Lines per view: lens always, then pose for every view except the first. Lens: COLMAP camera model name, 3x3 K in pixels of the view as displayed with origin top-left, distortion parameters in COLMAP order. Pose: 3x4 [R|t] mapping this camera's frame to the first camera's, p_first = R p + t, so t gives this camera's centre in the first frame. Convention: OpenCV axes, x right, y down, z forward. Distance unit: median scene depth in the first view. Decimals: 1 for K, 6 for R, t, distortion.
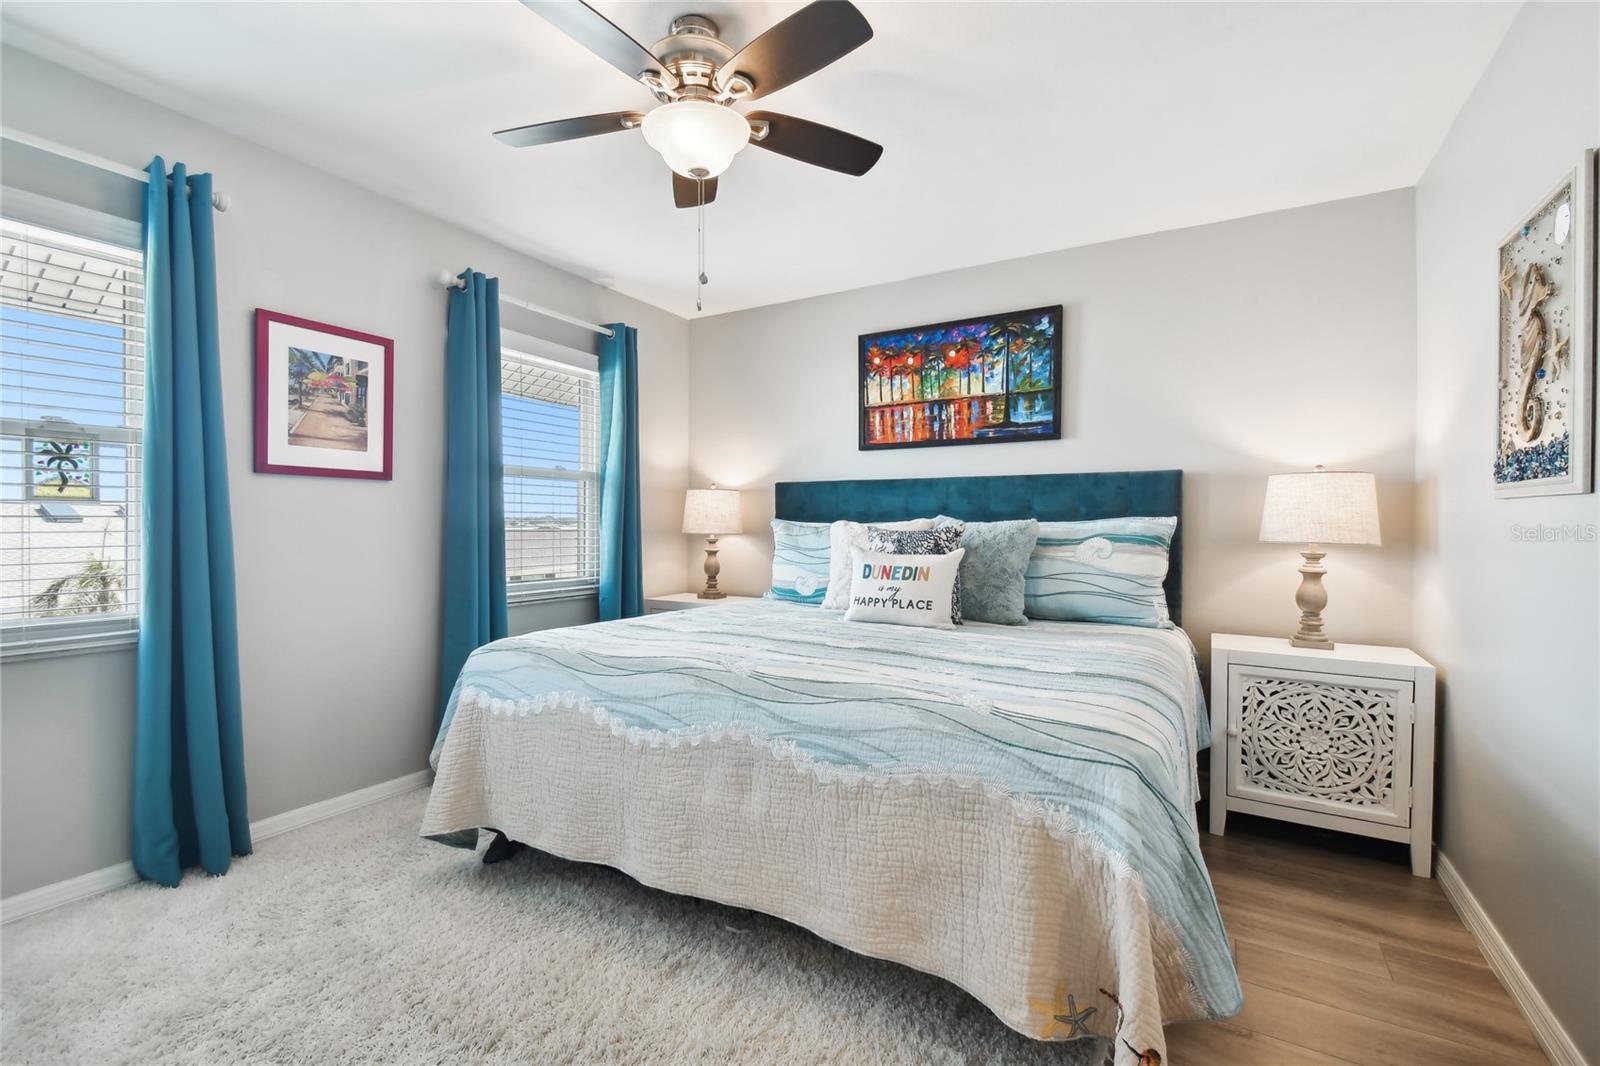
lens RADIAL K [[685.9, 0, 800.0], [0, 685.9, 533.0], [0, 0, 1]] dist [0.043691, -0.020889]
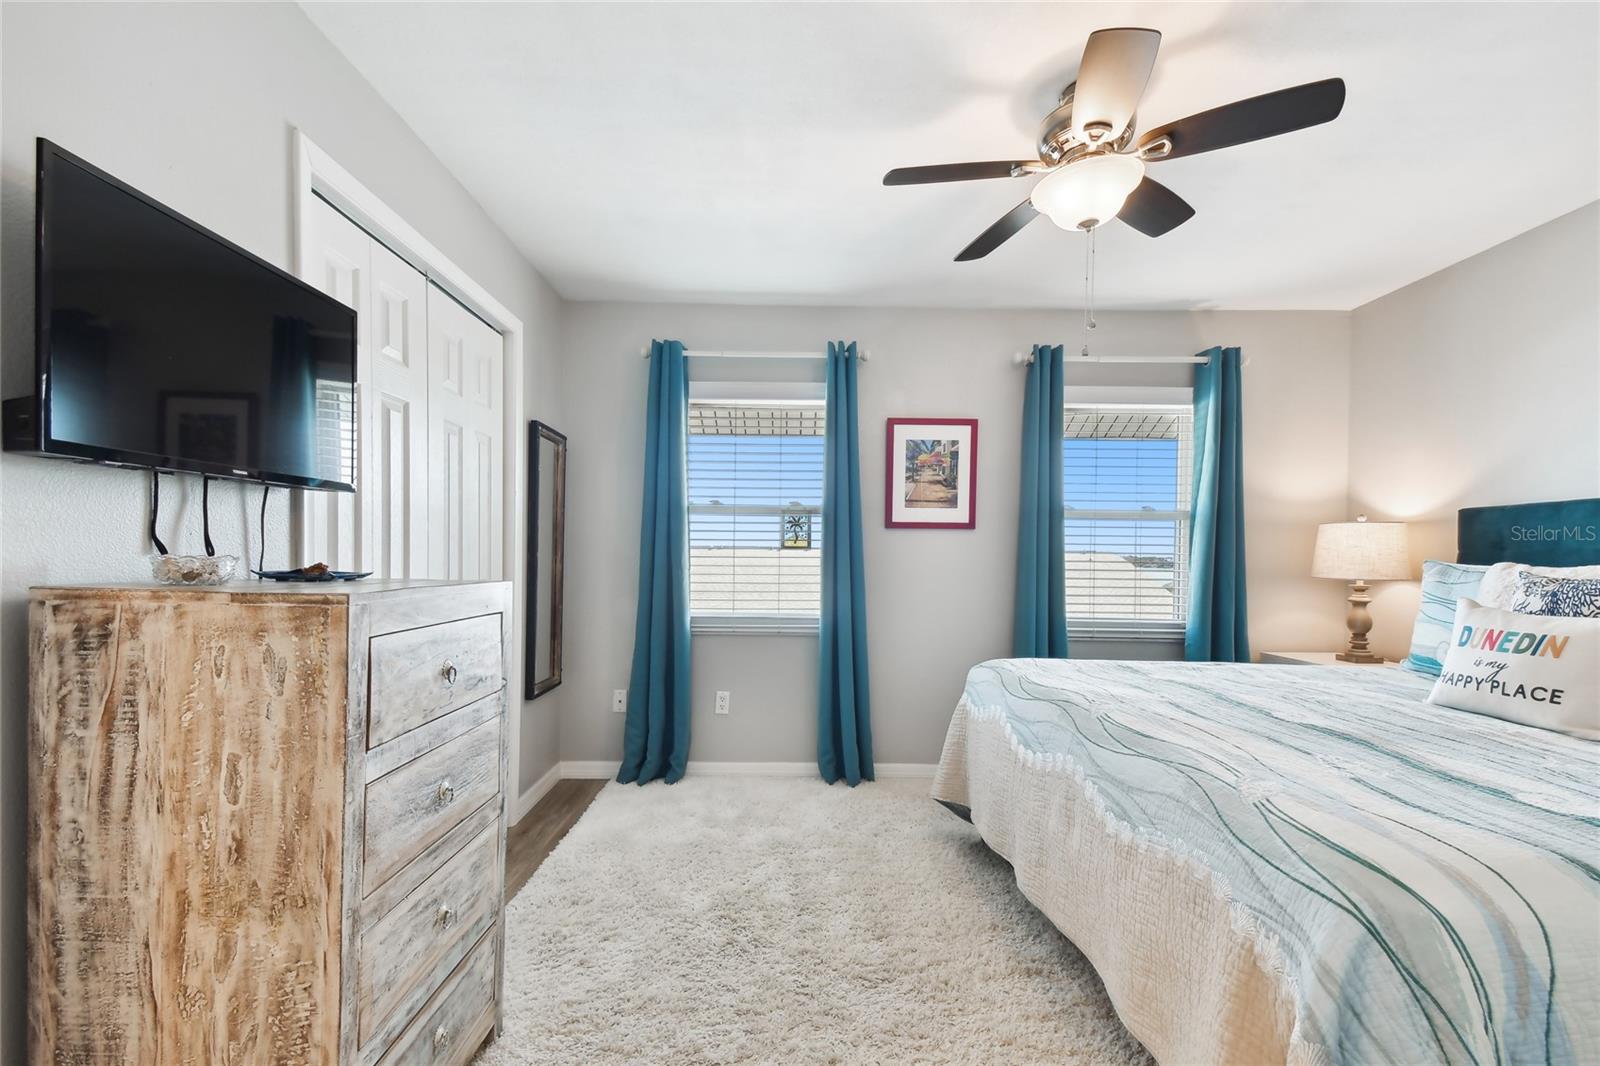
lens RADIAL K [[695.5, 0, 808.3], [0, 695.5, 563.5], [0, 0, 1]] dist [0.045672, -0.023004]
pose [[0.529963, 0.006093, -0.847999, 0.357698], [-0.020059, 0.999784, -0.005353, 0.000241], [0.847784, 0.019847, 0.529971, 0.067278]]
